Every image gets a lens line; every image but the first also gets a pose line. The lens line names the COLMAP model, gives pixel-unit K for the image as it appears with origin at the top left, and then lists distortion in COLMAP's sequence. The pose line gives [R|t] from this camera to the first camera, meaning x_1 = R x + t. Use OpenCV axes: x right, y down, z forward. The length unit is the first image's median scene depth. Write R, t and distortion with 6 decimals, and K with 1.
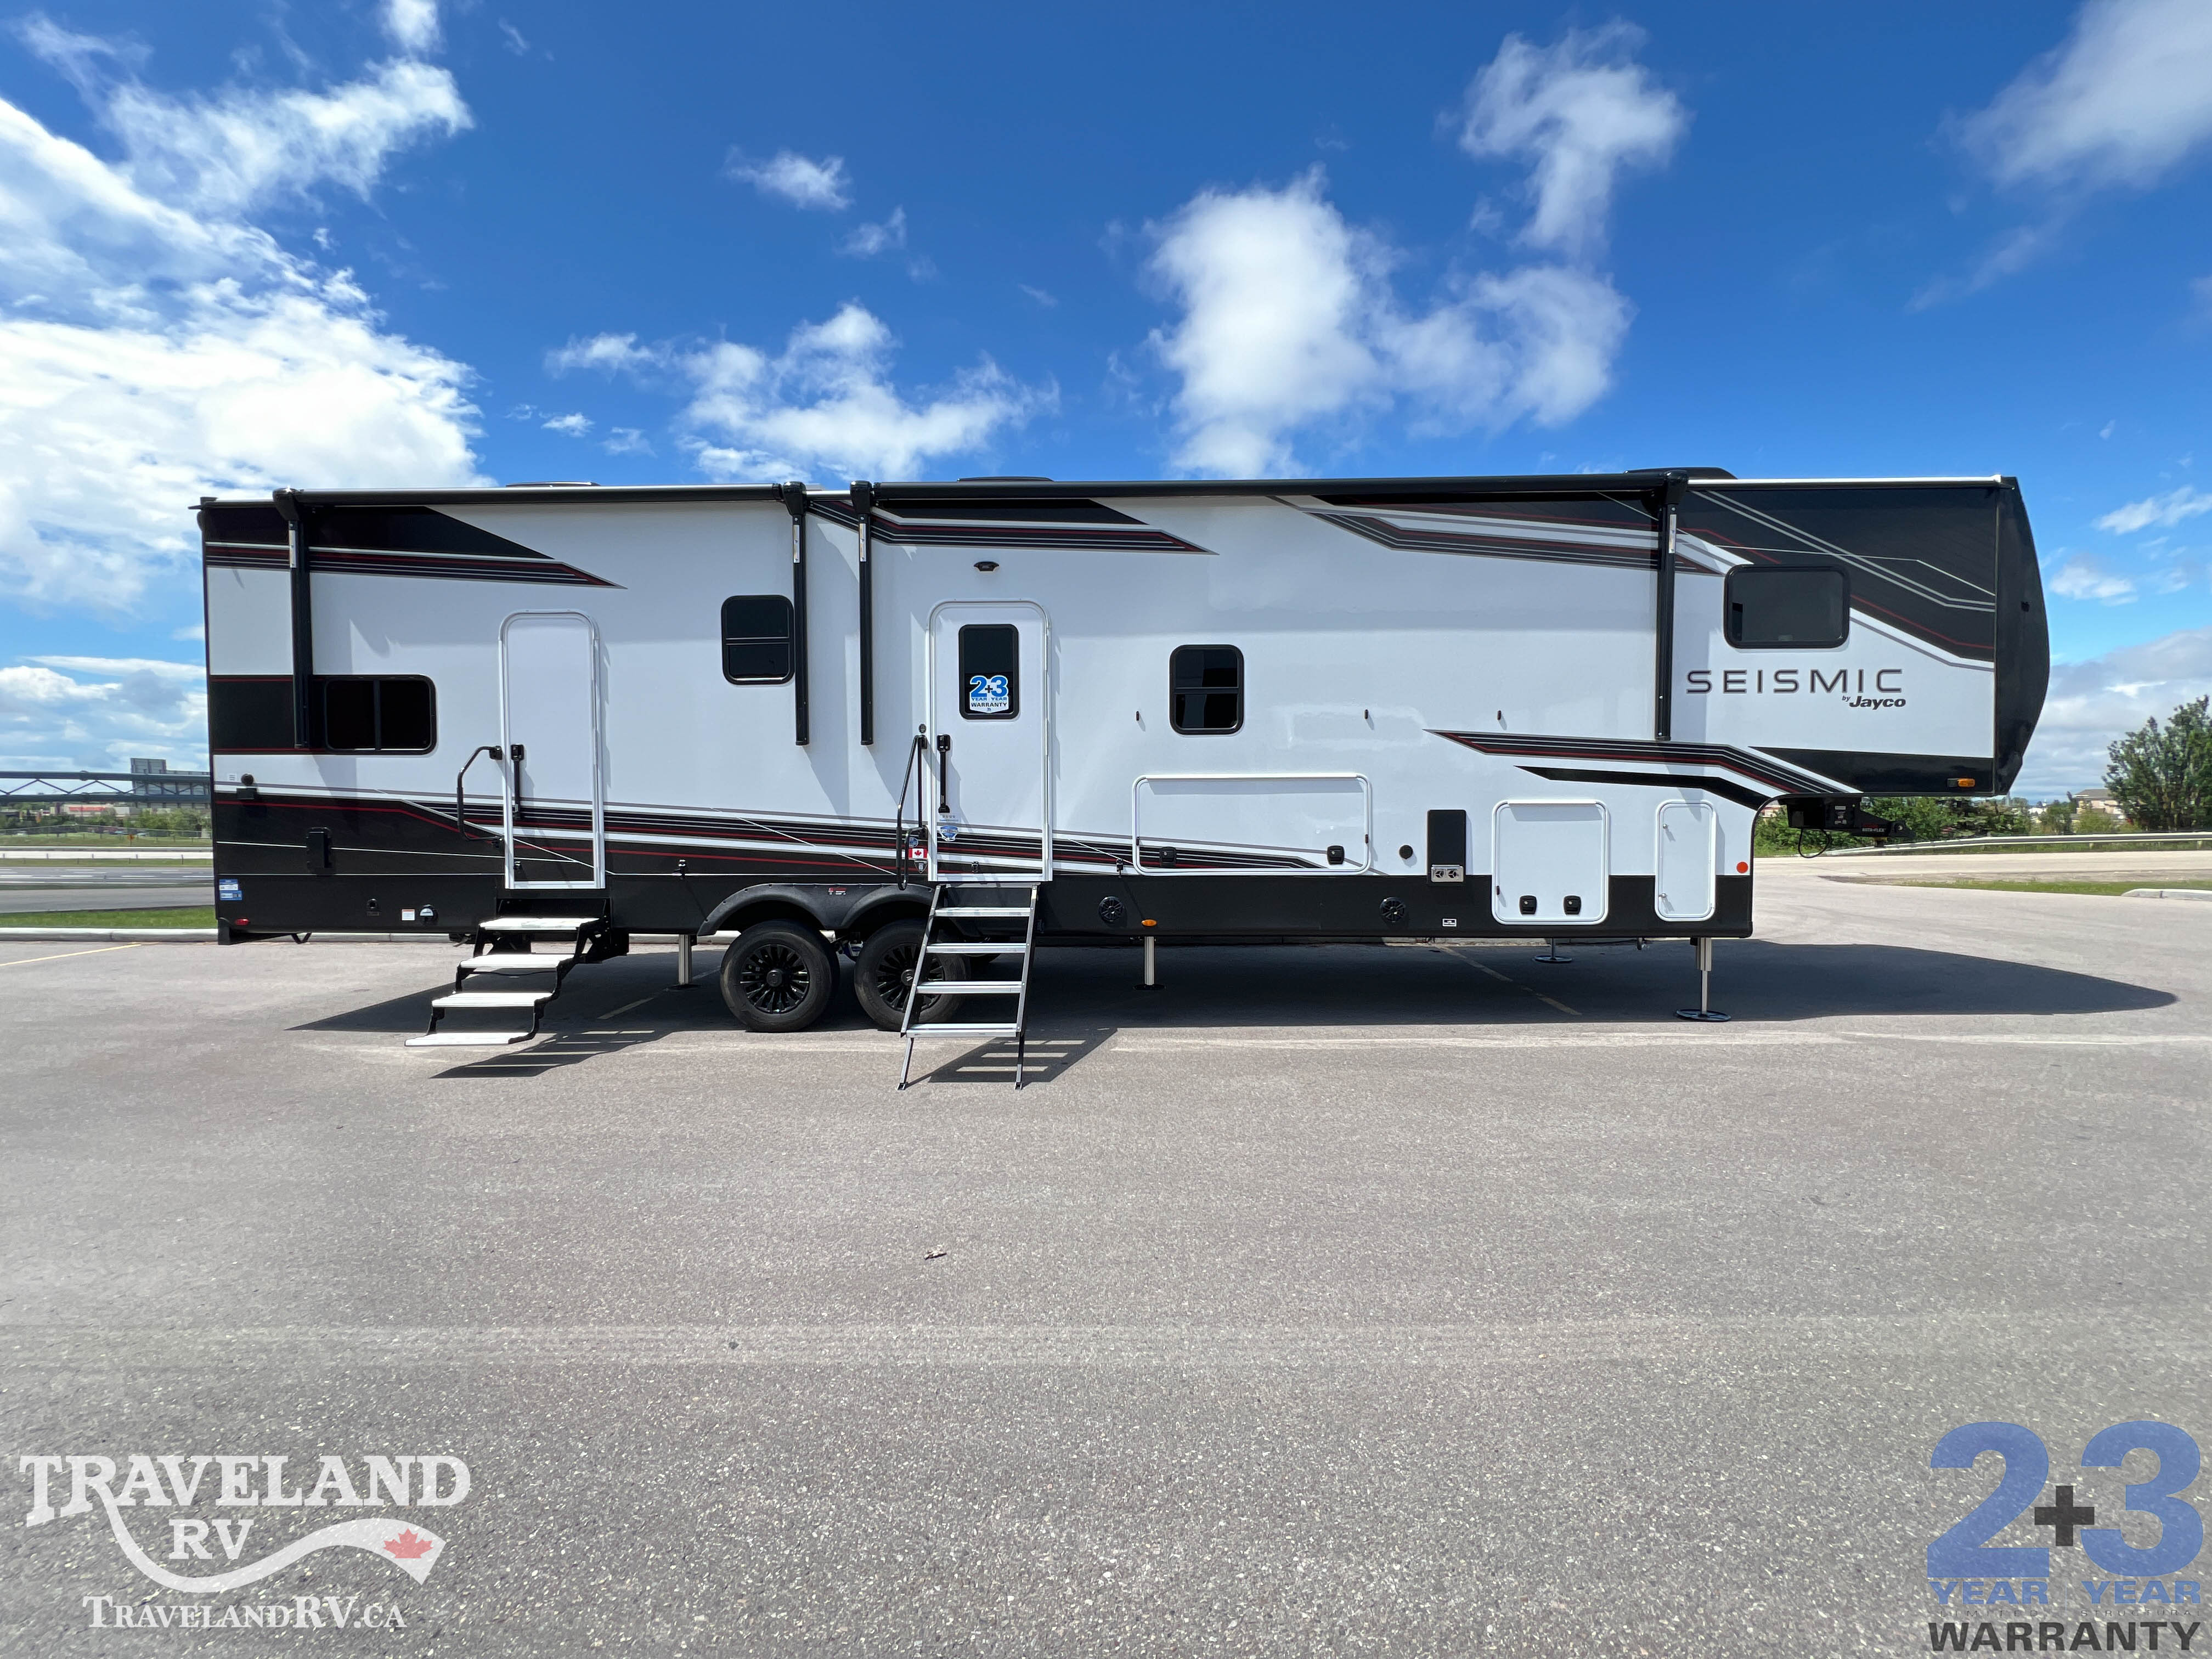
lens RADIAL K [[881.9, 0, 1107.0], [0, 881.9, 834.4], [0, 0, 1]] dist [-0.000959, 0.000544]
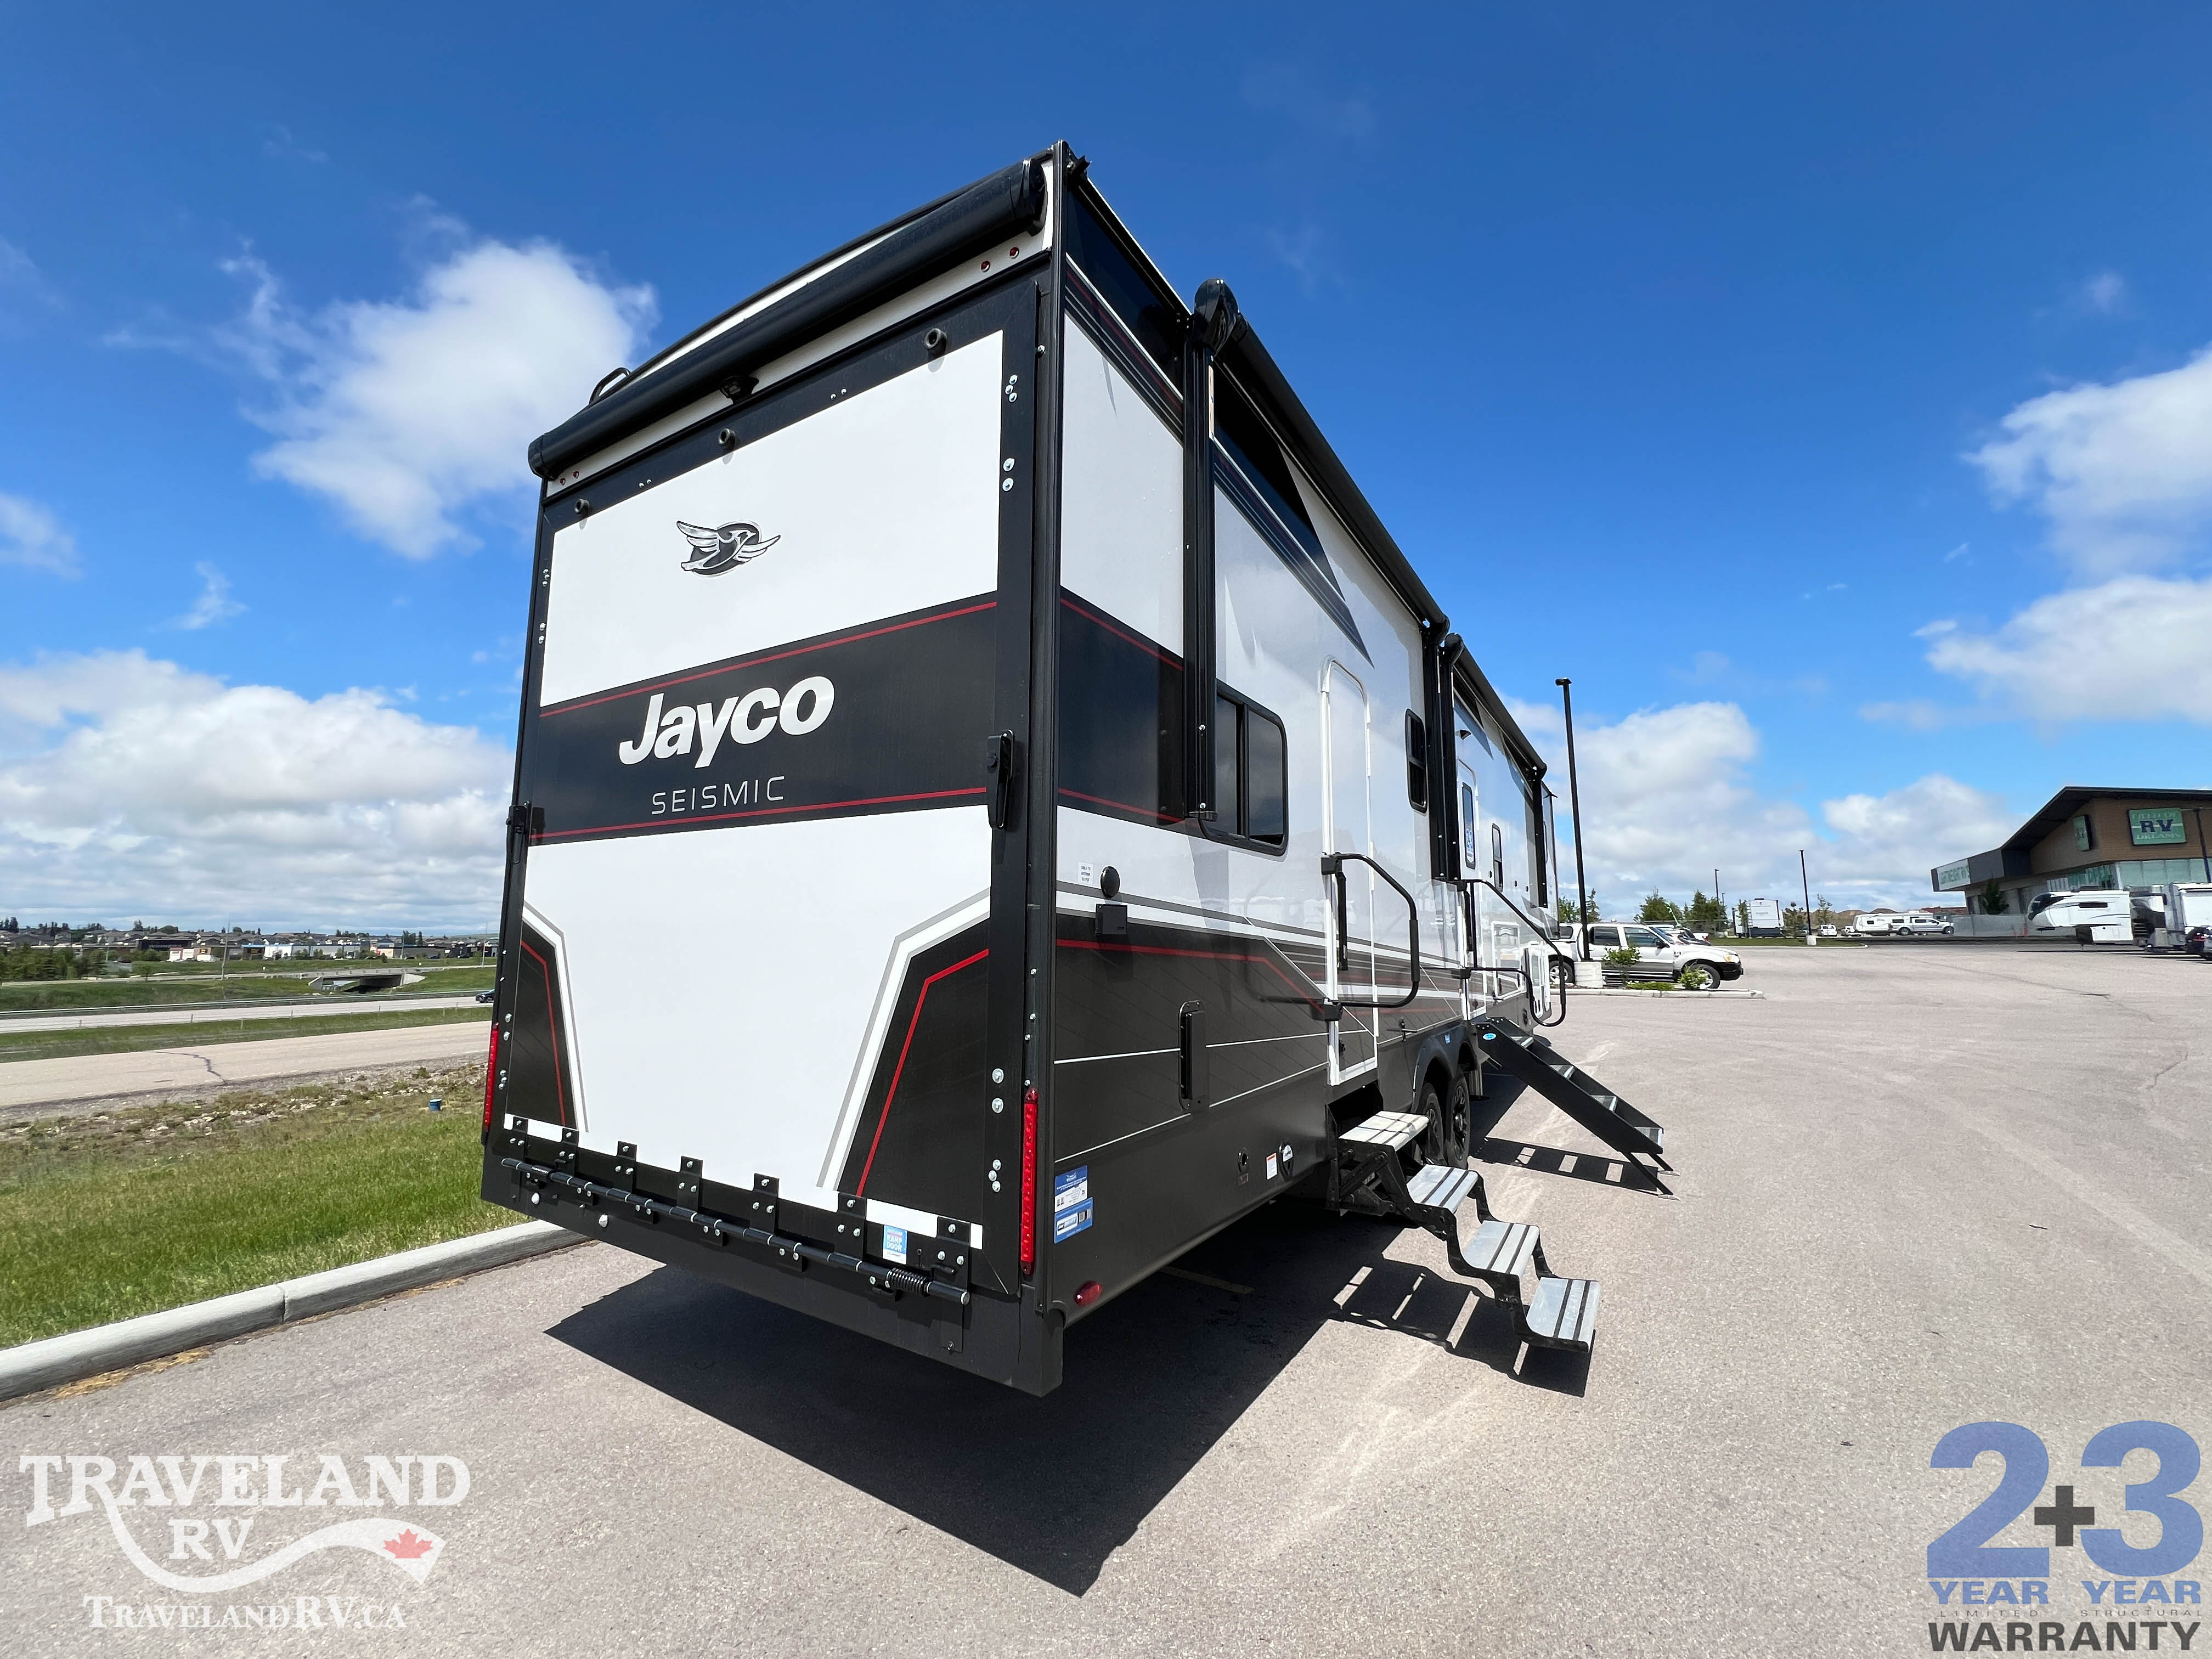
lens RADIAL K [[881.9, 0, 1092.7], [0, 881.9, 827.3], [0, 0, 1]] dist [-0.000959, 0.000544]
pose [[0.514602, 0.110627, 0.850262, -1.307342], [0.022267, 0.989583, -0.142230, -0.032259], [-0.857140, 0.092124, 0.506778, 0.815386]]
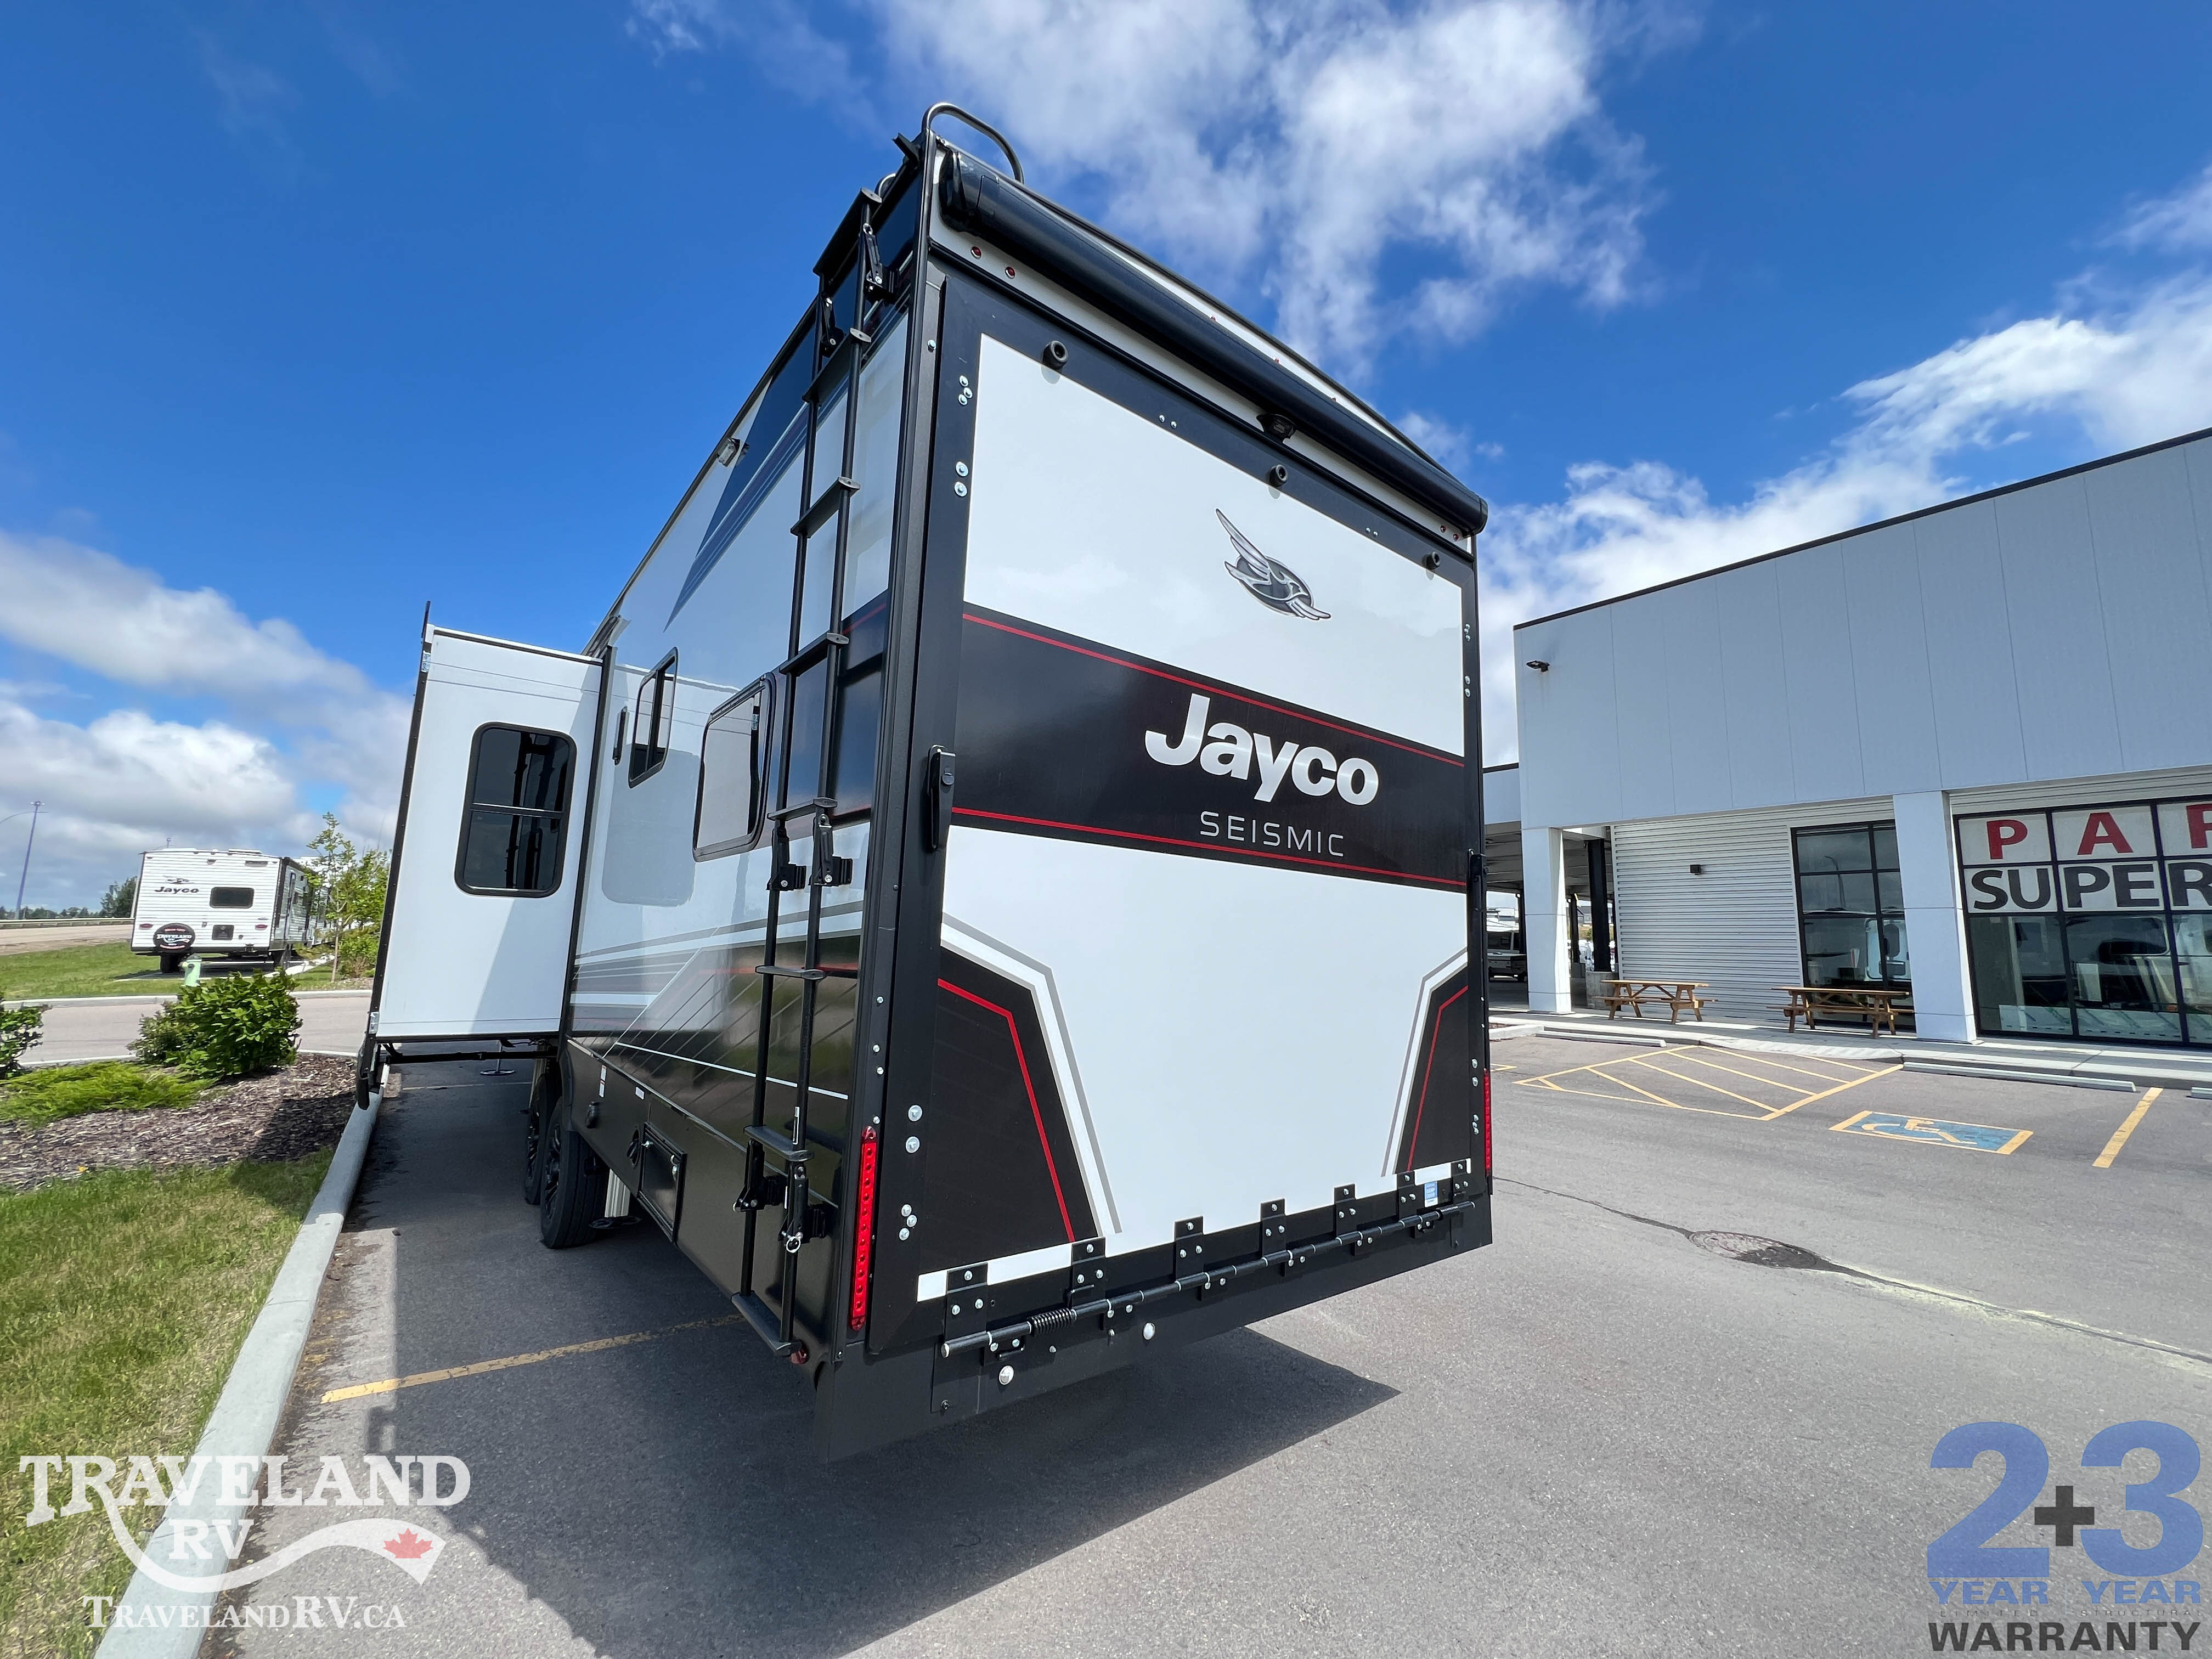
lens RADIAL K [[881.9, 0, 1100.7], [0, 881.9, 823.3], [0, 0, 1]] dist [-0.000959, 0.000544]
pose [[-0.640481, 0.087956, 0.762920, -1.311910], [-0.008769, 0.992517, -0.121787, -0.063914], [-0.767924, -0.084693, -0.634918, 1.504201]]
